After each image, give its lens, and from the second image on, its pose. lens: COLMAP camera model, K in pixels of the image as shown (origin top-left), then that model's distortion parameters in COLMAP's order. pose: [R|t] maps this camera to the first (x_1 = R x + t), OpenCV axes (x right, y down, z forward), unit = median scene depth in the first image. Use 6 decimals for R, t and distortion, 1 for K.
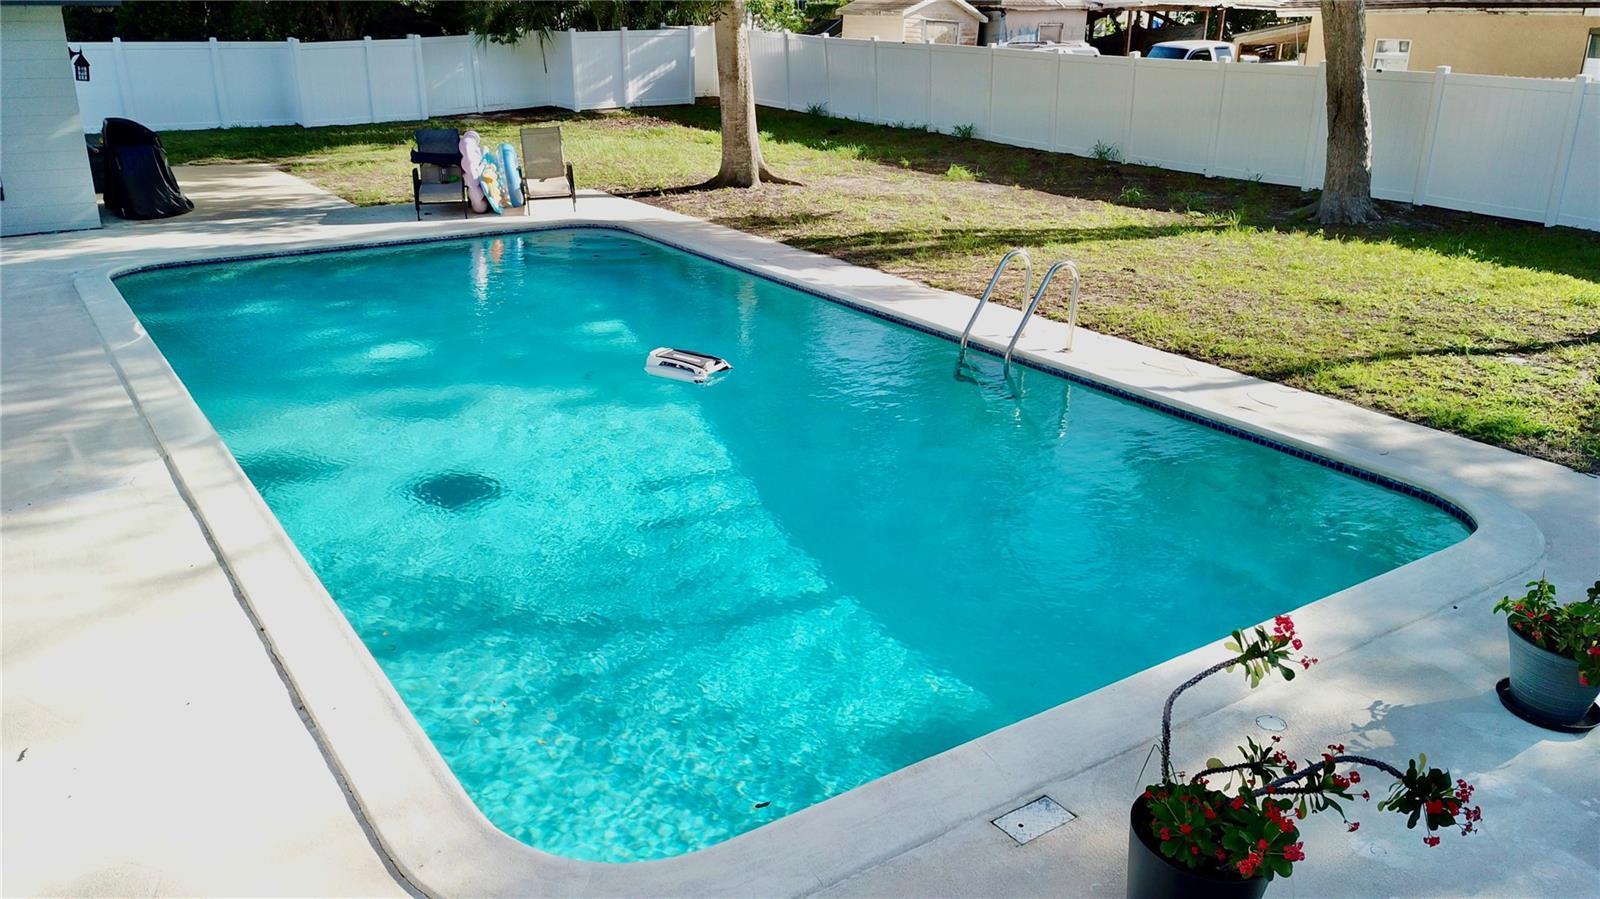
lens RADIAL K [[1218.5, 0, 800.0], [0, 1218.5, 449.5], [0, 0, 1]] dist [0.025881, 0.001243]
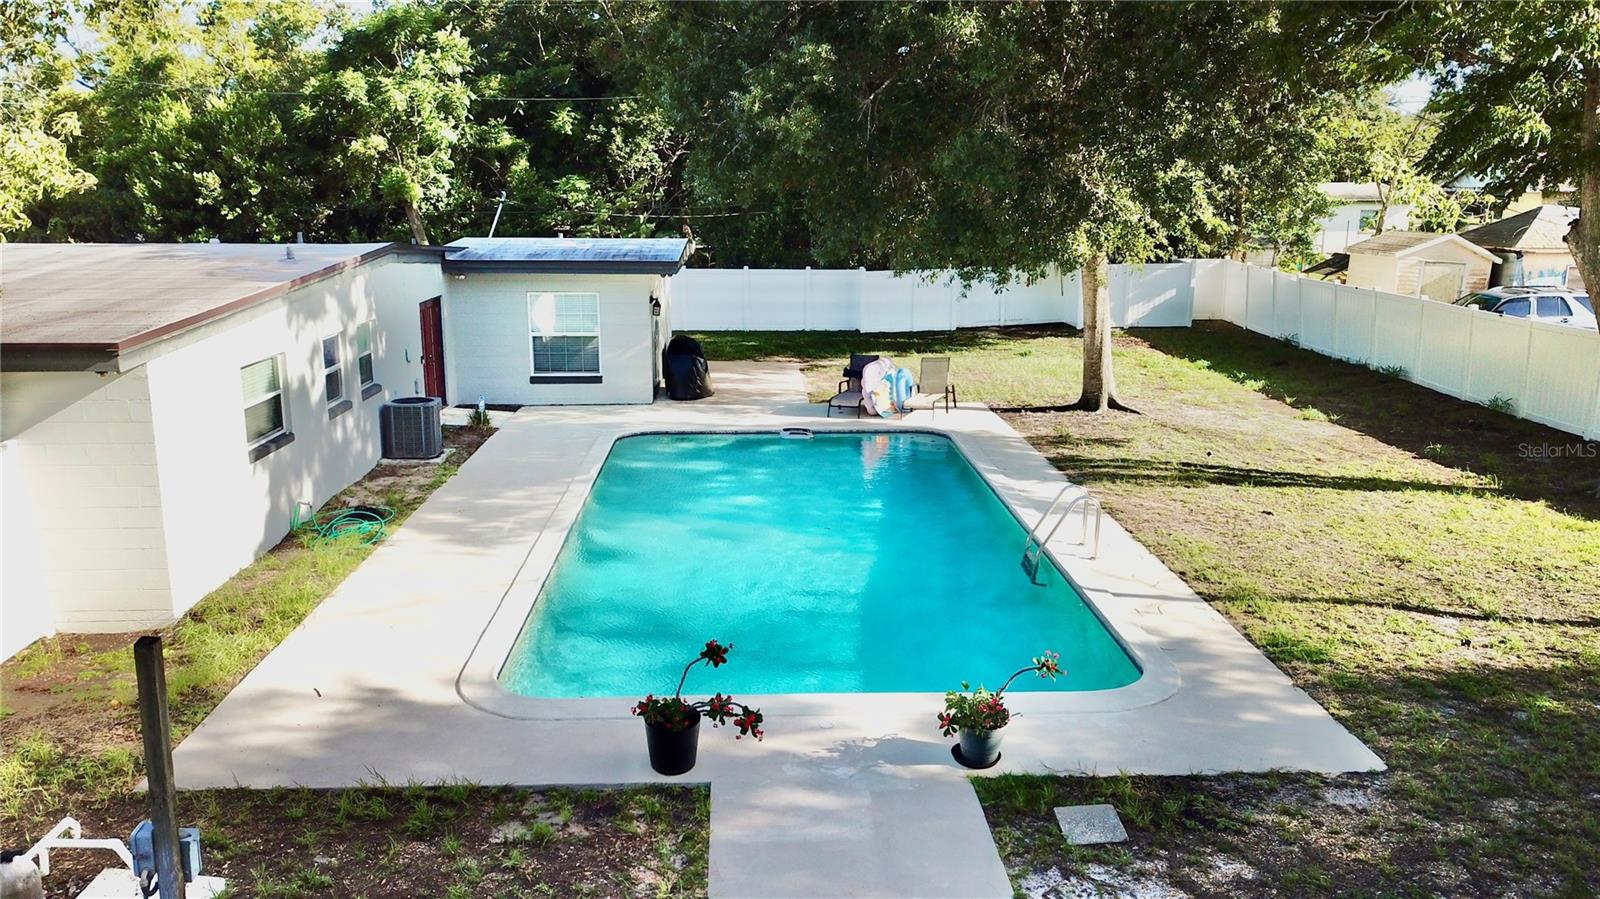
lens RADIAL K [[1218.5, 0, 800.0], [0, 1218.5, 449.5], [0, 0, 1]] dist [0.025881, 0.001243]
pose [[0.861604, 0.103205, -0.496979, 0.328396], [-0.174028, 0.979829, -0.098233, -0.003616], [0.476816, 0.171126, 0.862184, -0.213164]]
